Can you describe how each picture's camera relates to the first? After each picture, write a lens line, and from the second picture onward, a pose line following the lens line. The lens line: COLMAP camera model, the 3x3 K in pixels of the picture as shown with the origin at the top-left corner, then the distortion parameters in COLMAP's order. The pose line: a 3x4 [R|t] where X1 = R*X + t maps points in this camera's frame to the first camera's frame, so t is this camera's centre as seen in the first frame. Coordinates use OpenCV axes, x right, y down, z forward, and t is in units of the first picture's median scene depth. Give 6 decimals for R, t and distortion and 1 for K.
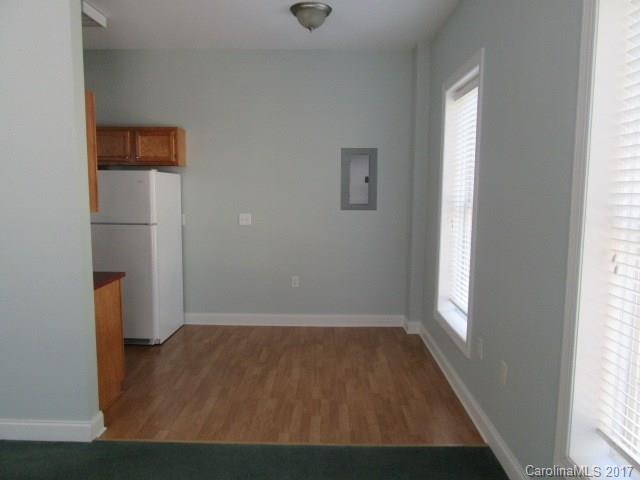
lens RADIAL K [[477.5, 0, 320.0], [0, 477.5, 240.0], [0, 0, 1]] dist [0.009906, 0.004834]
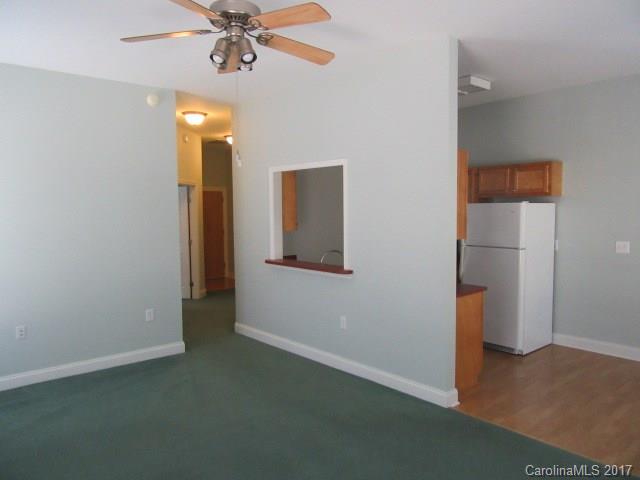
lens RADIAL K [[468.9, 0, 320.3], [0, 468.9, 248.6], [0, 0, 1]] dist [-0.001472, 0.000089]
pose [[0.675657, 0.042631, -0.735982, 0.144901], [-0.060217, 0.998182, 0.002538, -0.006952], [0.734753, 0.042604, 0.676996, -0.109145]]
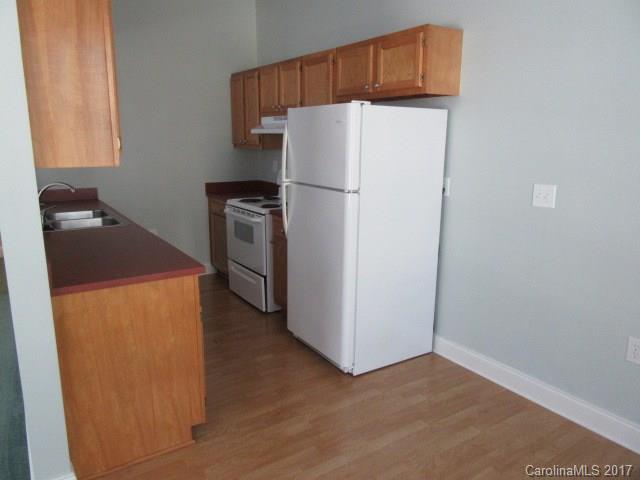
lens RADIAL K [[477.5, 0, 320.0], [0, 477.5, 240.0], [0, 0, 1]] dist [0.009906, 0.004834]
pose [[0.571185, 0.168592, -0.803321, 0.131939], [-0.092697, 0.985667, 0.140950, -0.052369], [0.815570, -0.006043, 0.578627, 0.581307]]
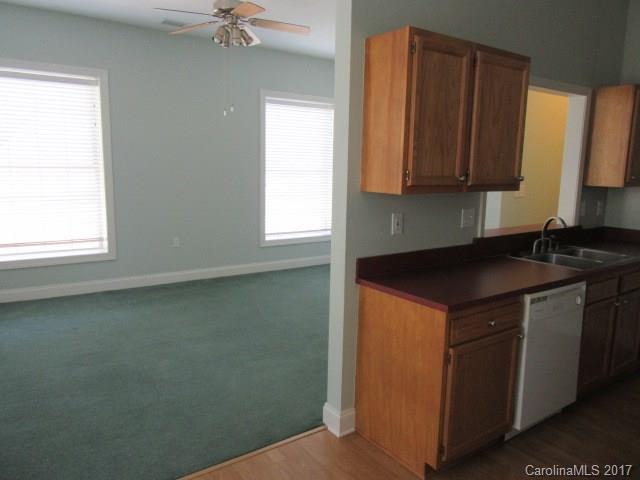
lens RADIAL K [[477.5, 0, 320.0], [0, 477.5, 240.0], [0, 0, 1]] dist [0.009906, 0.004834]
pose [[-0.806482, 0.066914, -0.587460, 0.042027], [-0.090369, 0.967952, 0.234314, -0.104616], [0.584312, 0.242058, -0.774589, 1.038657]]
